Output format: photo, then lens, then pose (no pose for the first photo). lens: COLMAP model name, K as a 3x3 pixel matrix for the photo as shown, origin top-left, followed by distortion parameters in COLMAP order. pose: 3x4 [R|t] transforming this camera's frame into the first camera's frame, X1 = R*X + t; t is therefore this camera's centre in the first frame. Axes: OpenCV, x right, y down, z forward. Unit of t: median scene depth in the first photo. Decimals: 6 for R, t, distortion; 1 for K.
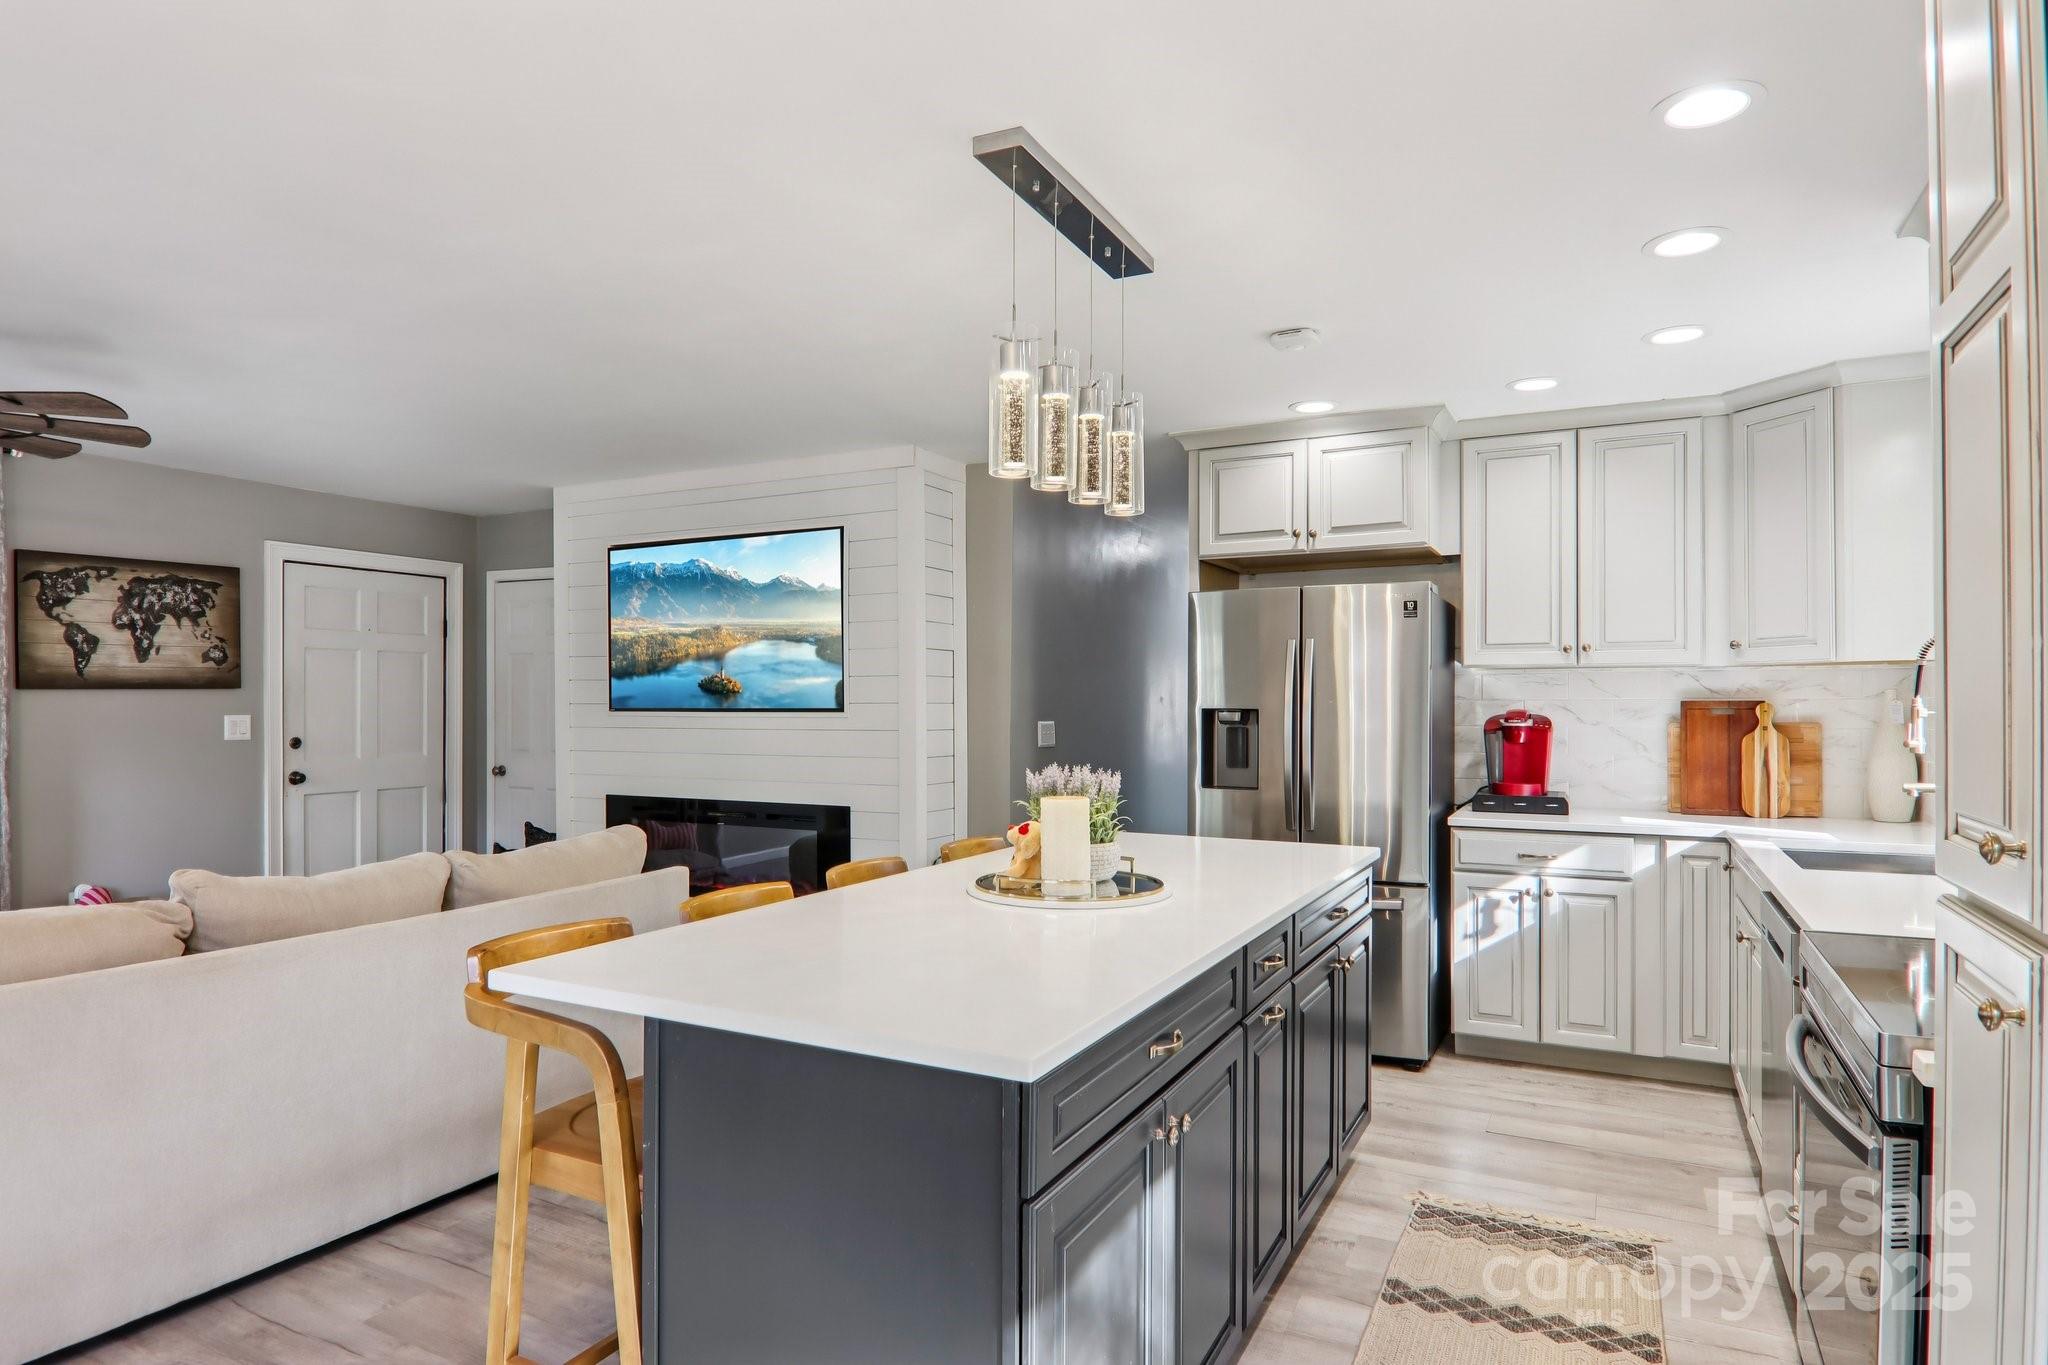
lens RADIAL K [[1142.7, 0, 1024.0], [0, 1142.7, 682.5], [0, 0, 1]] dist [-0.003567, -0.002001]
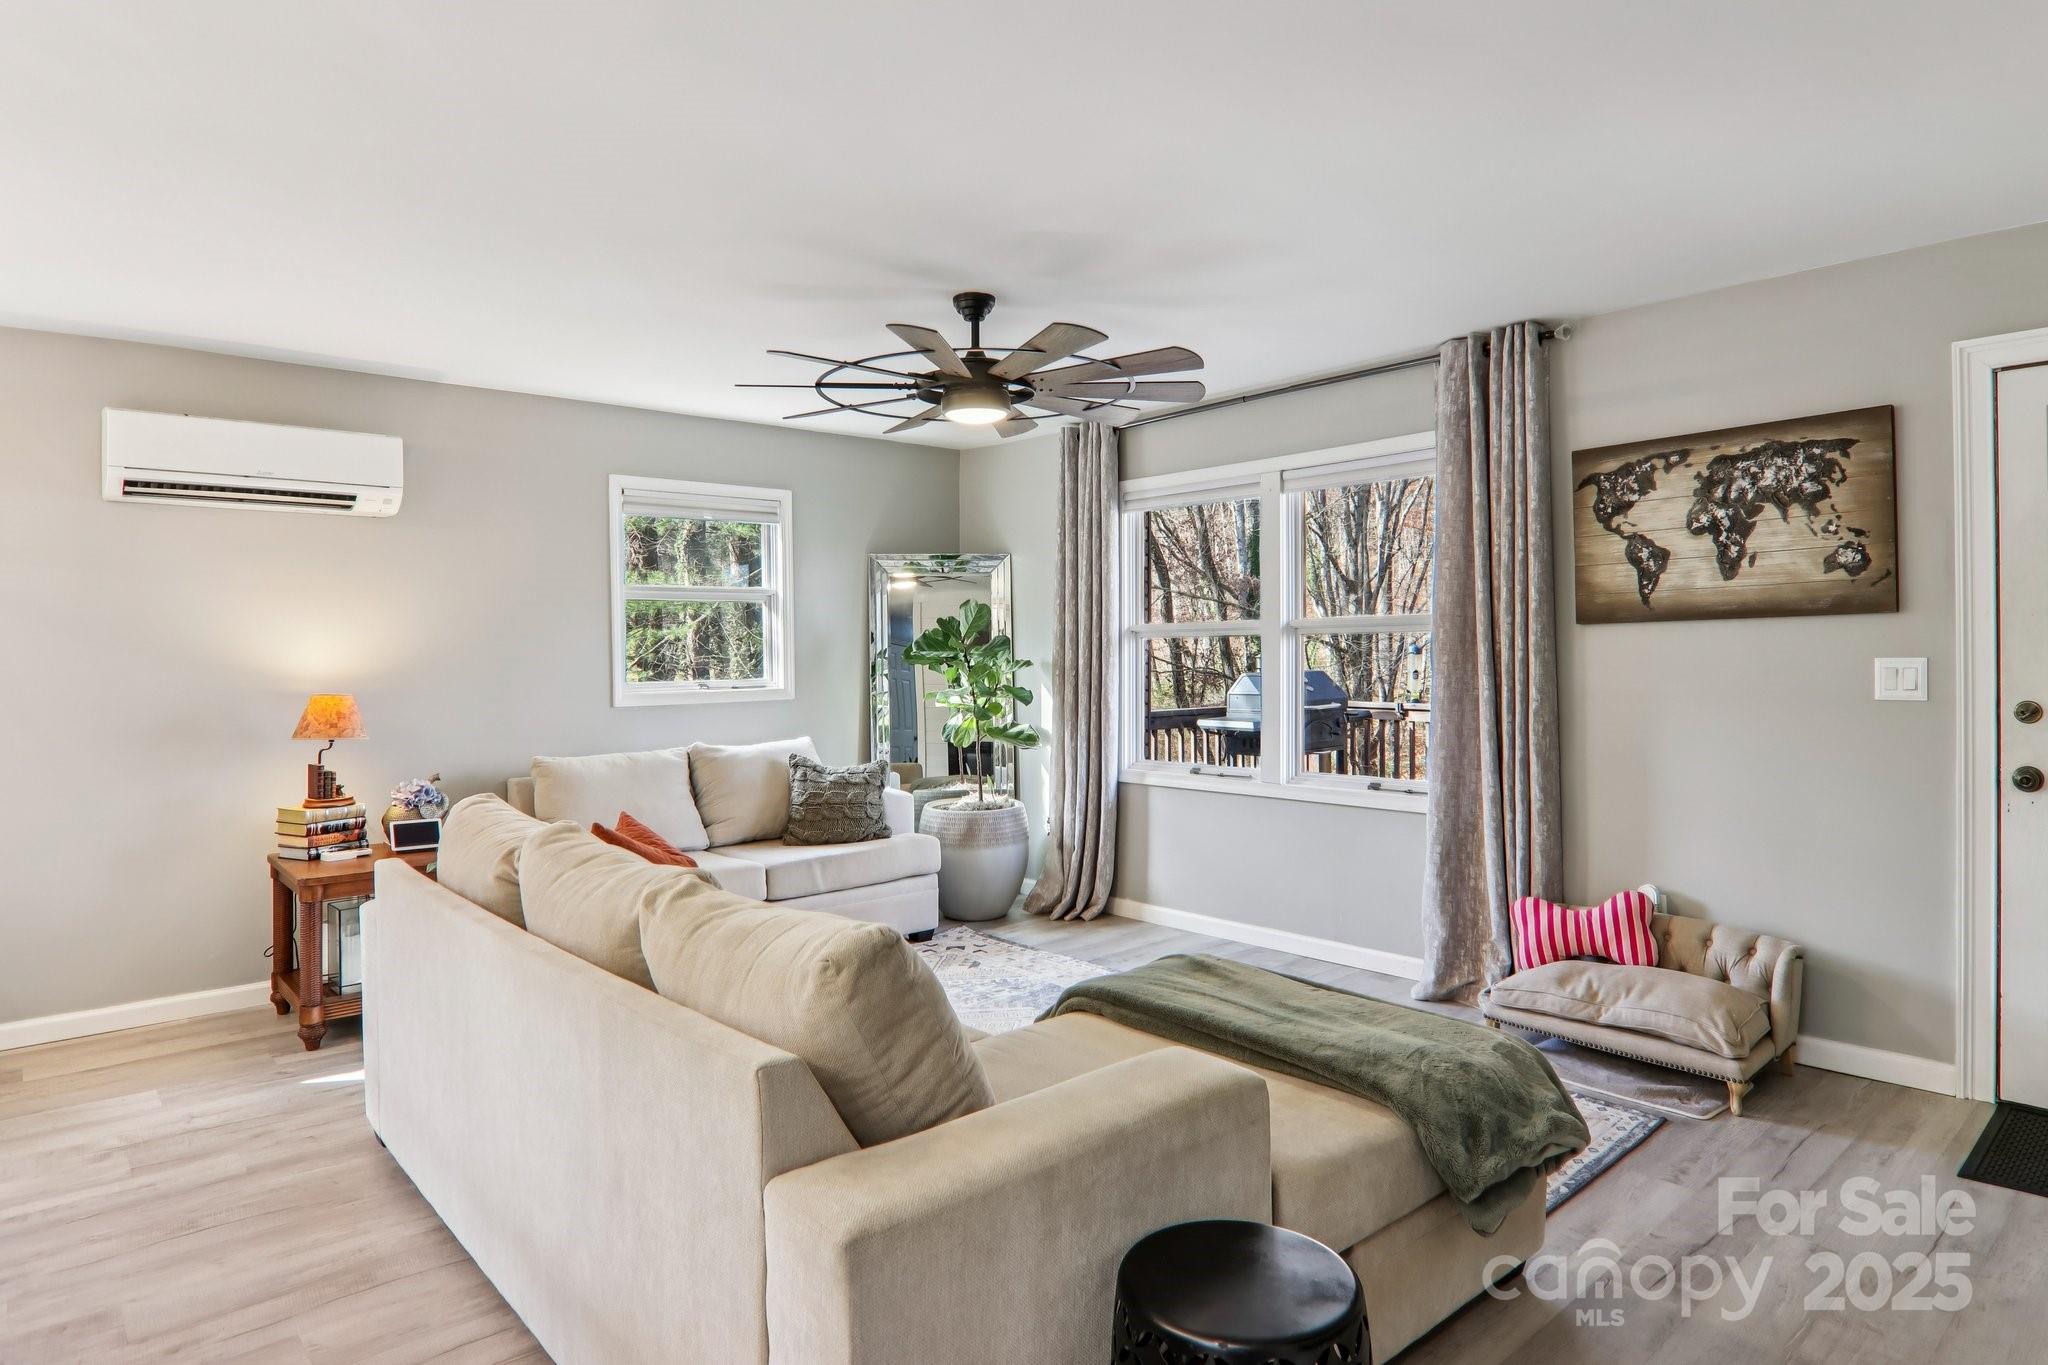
lens RADIAL K [[1142.7, 0, 1024.0], [0, 1142.7, 682.5], [0, 0, 1]] dist [-0.003567, -0.002001]
pose [[-0.349431, 0.008162, -0.936927, 0.011163], [0.011339, 0.999926, 0.004481, 0.035912], [0.936893, -0.009058, -0.349498, 0.846764]]
